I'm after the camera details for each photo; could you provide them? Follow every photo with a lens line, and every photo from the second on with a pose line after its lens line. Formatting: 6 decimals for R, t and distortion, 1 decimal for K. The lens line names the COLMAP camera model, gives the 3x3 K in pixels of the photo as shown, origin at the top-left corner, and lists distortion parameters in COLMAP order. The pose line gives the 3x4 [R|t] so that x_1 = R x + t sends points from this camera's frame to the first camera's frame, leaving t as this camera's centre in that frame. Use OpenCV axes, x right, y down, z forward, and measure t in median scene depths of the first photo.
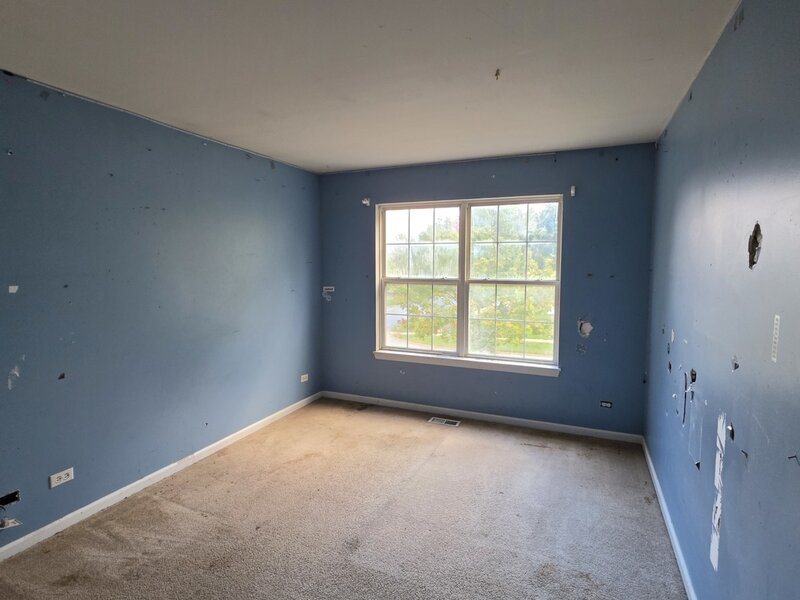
lens RADIAL K [[432.3, 0, 402.5], [0, 432.3, 297.4], [0, 0, 1]] dist [0.000158, 0.000499]
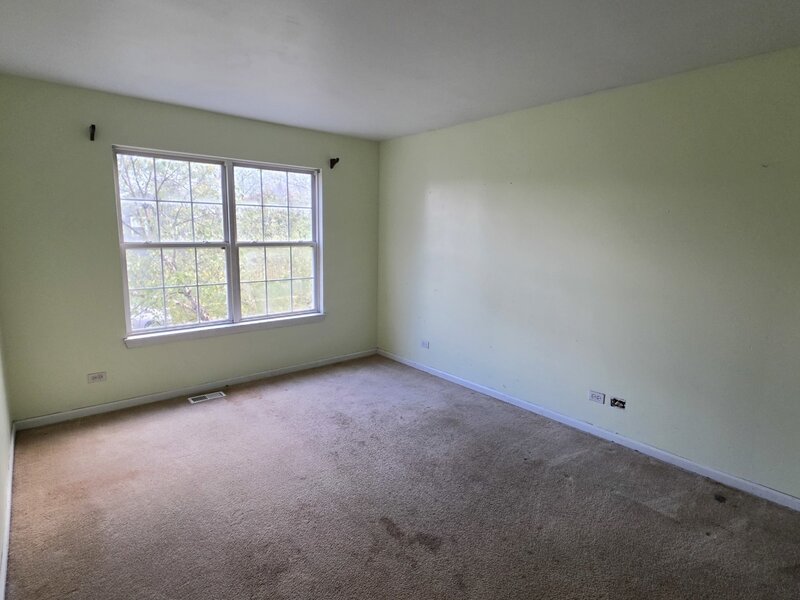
lens RADIAL K [[432.3, 0, 402.5], [0, 432.3, 297.4], [0, 0, 1]] dist [0.000158, 0.000499]
pose [[0.451554, -0.134289, 0.882080, -0.555060], [0.054824, 0.990917, 0.122793, -0.018479], [-0.890558, -0.007088, 0.454815, 0.223616]]
